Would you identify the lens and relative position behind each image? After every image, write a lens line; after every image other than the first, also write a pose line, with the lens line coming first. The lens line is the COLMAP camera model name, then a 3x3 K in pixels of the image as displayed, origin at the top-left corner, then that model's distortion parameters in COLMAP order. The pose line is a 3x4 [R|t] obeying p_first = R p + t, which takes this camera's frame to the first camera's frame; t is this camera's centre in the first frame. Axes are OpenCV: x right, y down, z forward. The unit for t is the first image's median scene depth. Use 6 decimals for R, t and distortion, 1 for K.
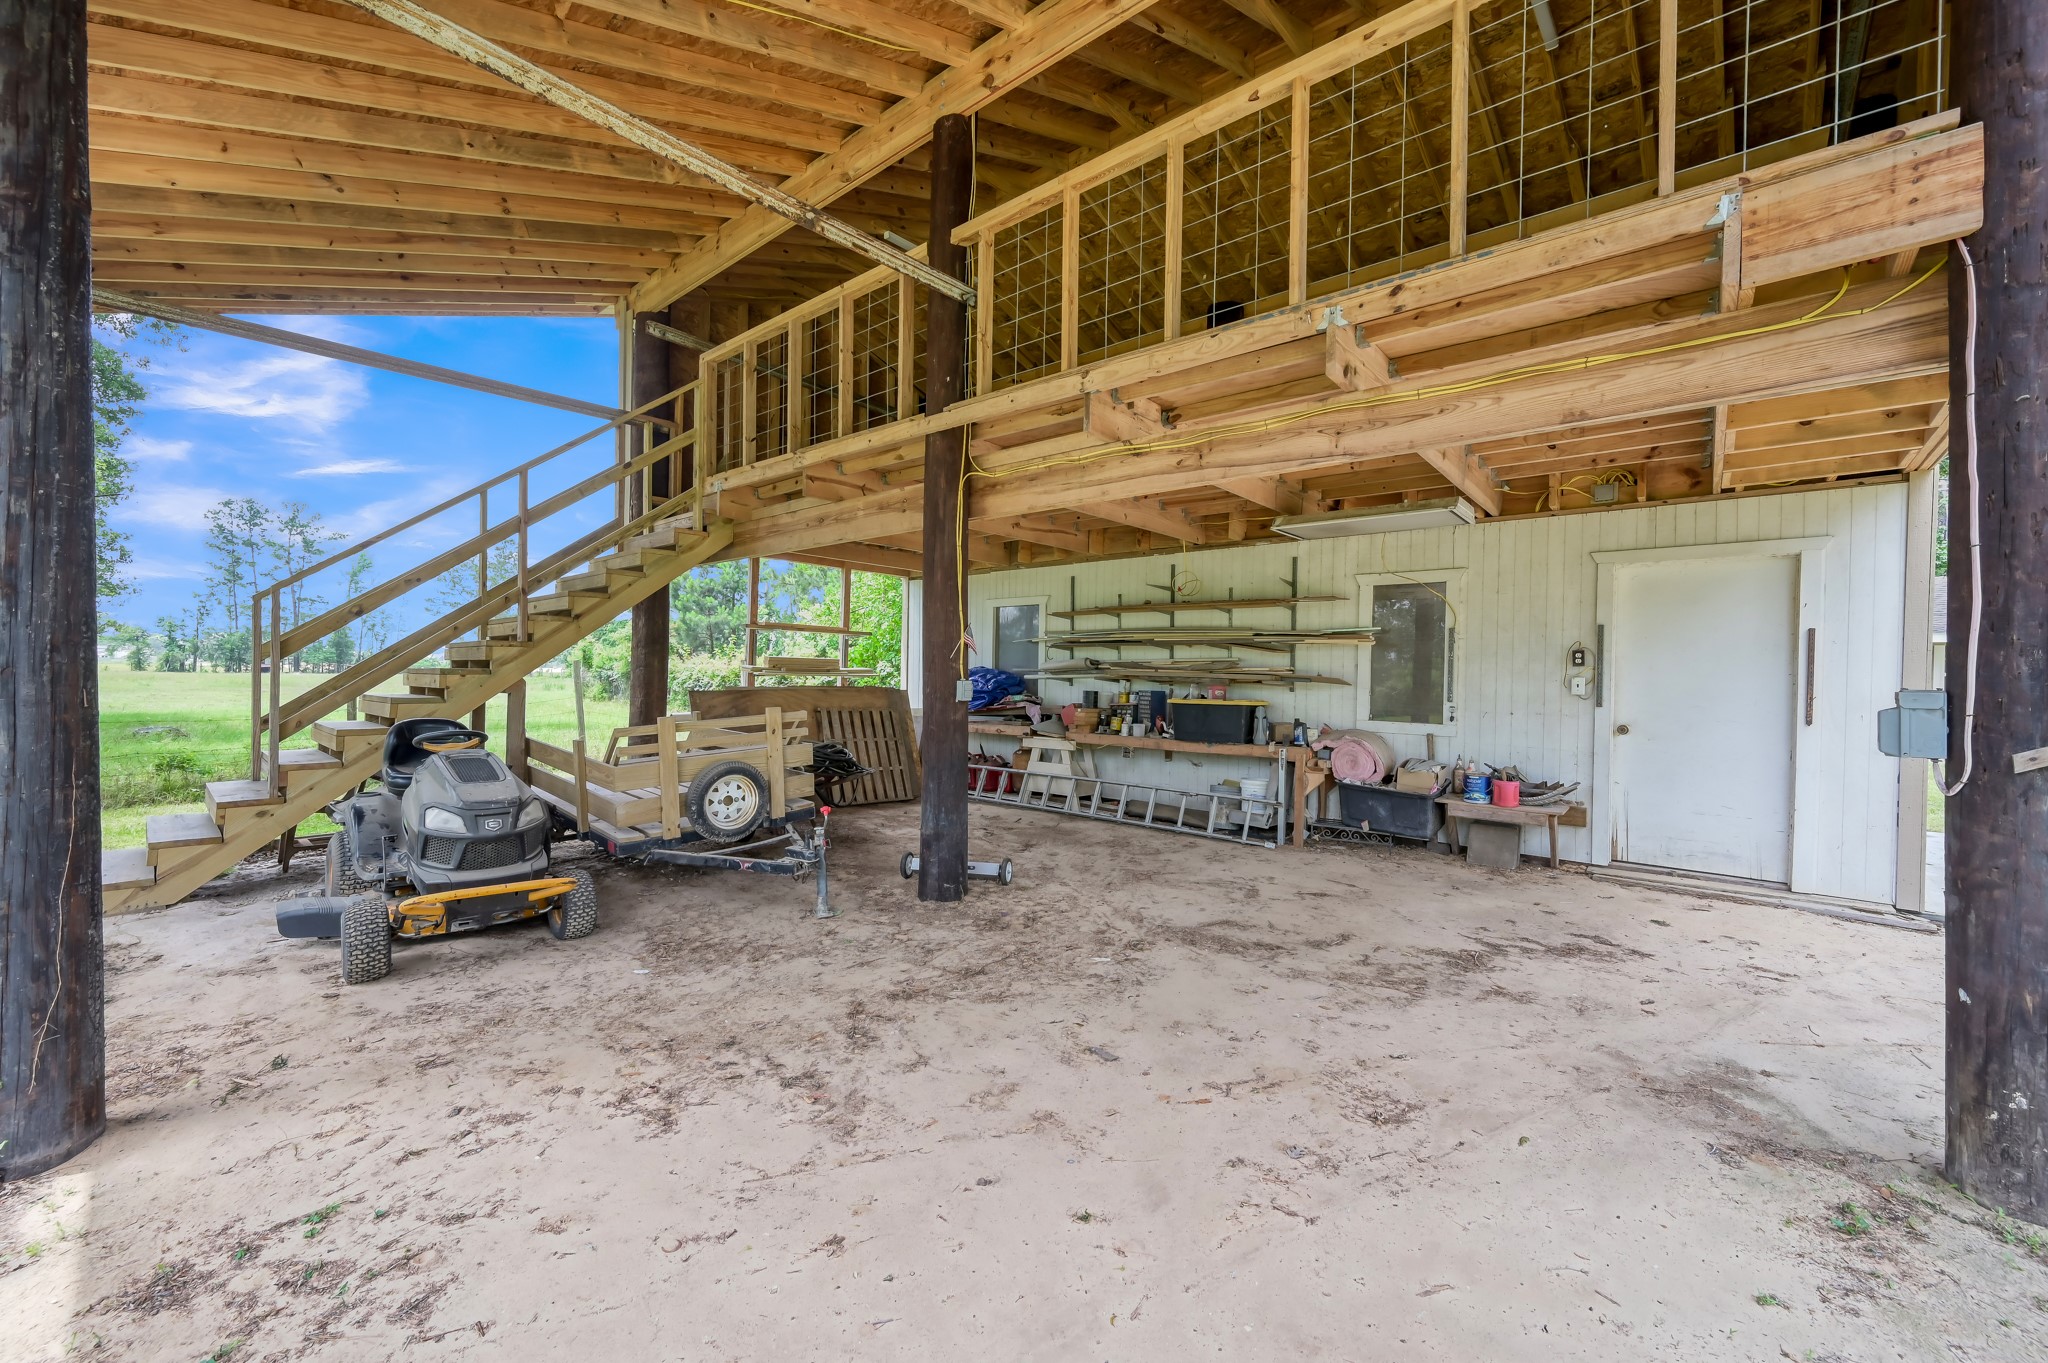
lens RADIAL K [[804.9, 0, 1024.3], [0, 804.9, 681.7], [0, 0, 1]] dist [-0.000762, -0.000246]
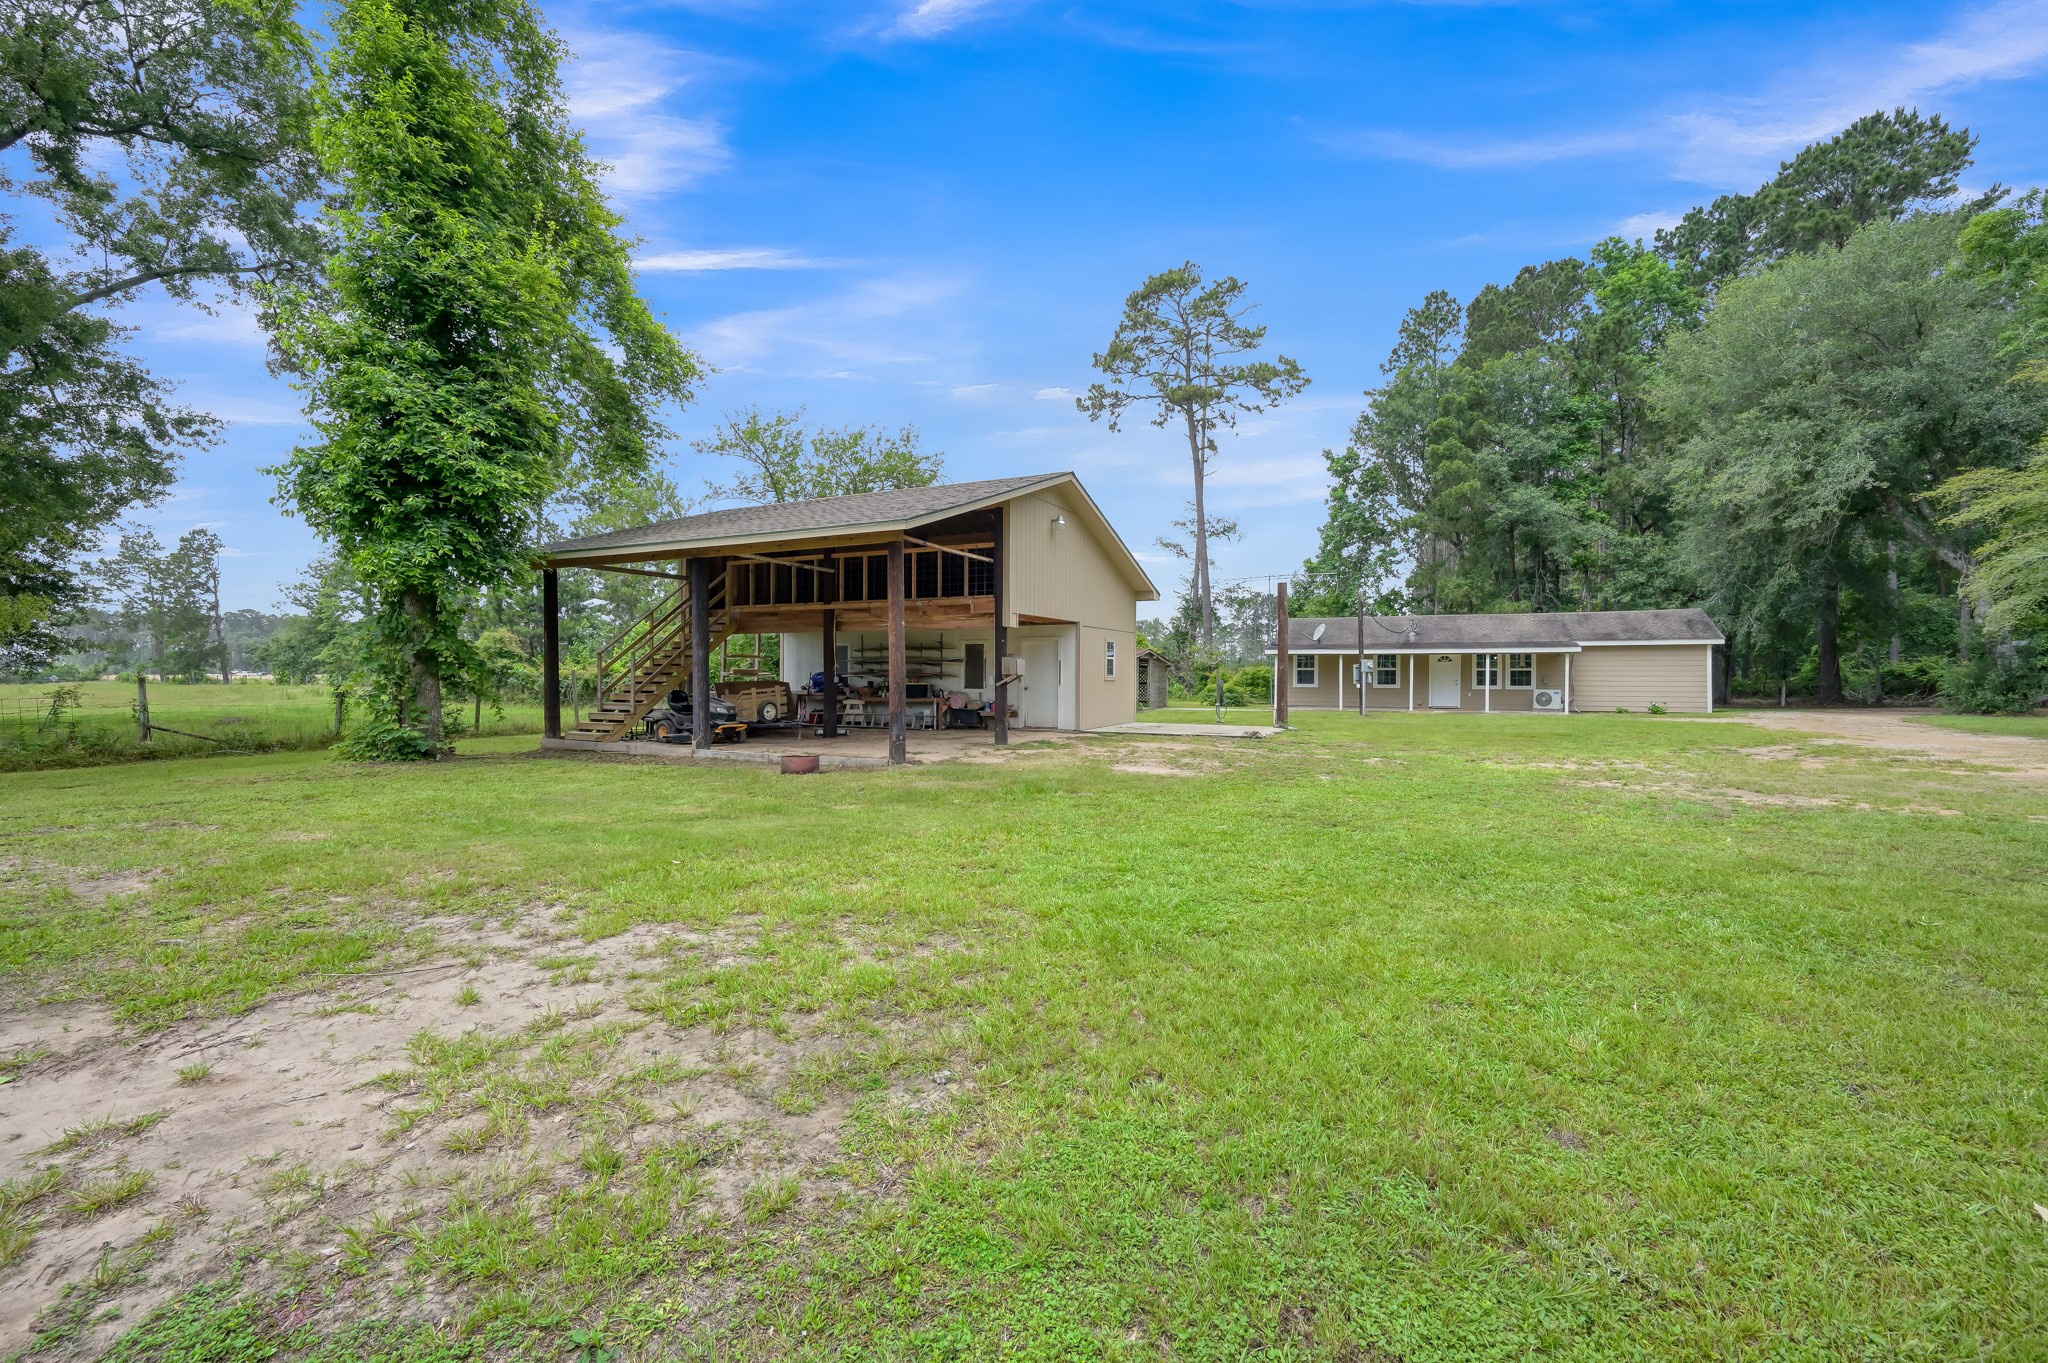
lens RADIAL K [[851.8, 0, 1021.2], [0, 851.8, 680.9], [0, 0, 1]] dist [0.001713, 0.000057]
pose [[0.964945, -0.014078, 0.262073, -0.197473], [0.013744, 0.999901, 0.003107, 0.010997], [-0.262091, 0.000604, 0.965043, -2.090586]]
